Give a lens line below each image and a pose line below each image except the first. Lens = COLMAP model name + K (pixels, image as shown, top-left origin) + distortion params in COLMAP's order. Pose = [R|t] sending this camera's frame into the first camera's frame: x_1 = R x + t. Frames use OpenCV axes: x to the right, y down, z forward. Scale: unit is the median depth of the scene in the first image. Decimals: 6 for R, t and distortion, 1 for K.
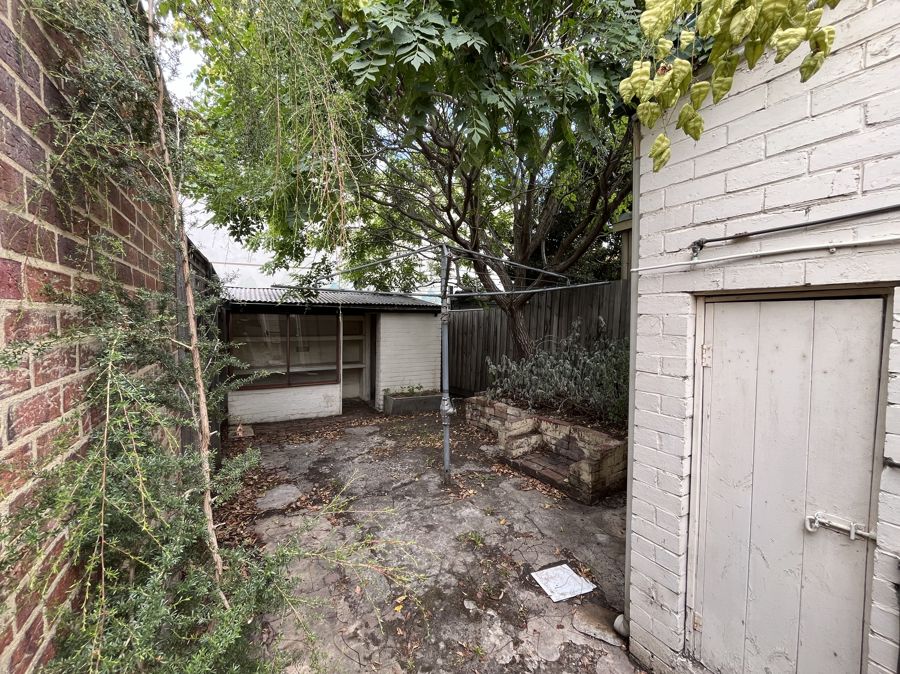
lens RADIAL K [[365.4, 0, 451.0], [0, 365.4, 335.1], [0, 0, 1]] dist [-0.002053, 0.000256]
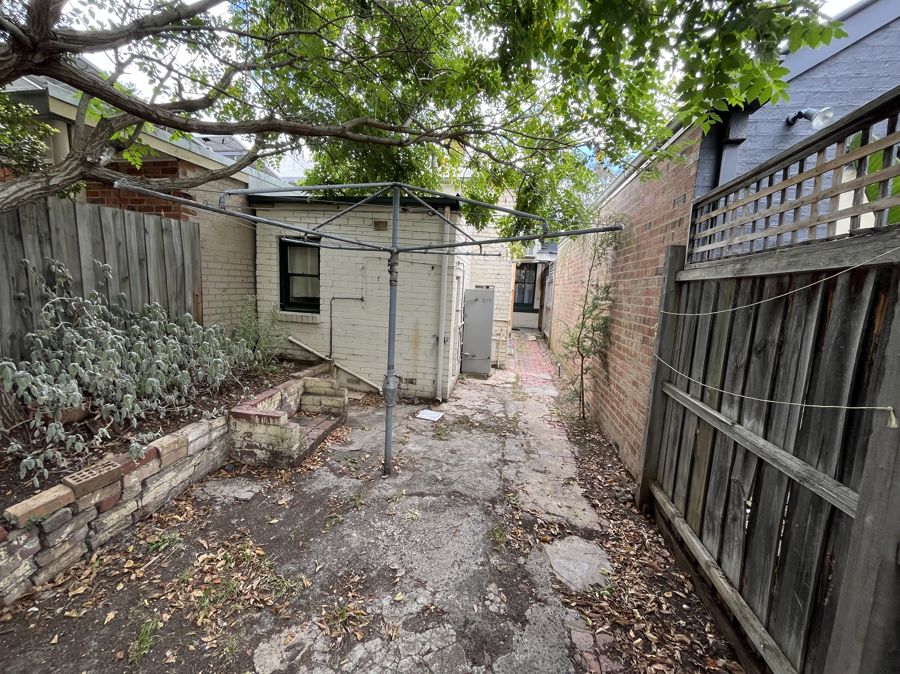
lens RADIAL K [[365.4, 0, 449.8], [0, 365.4, 336.2], [0, 0, 1]] dist [-0.002053, 0.000256]
pose [[-0.765758, -0.125329, 0.630799, -0.650888], [-0.016519, 0.984338, 0.175517, -0.062094], [-0.642916, 0.123984, -0.755835, 1.581907]]
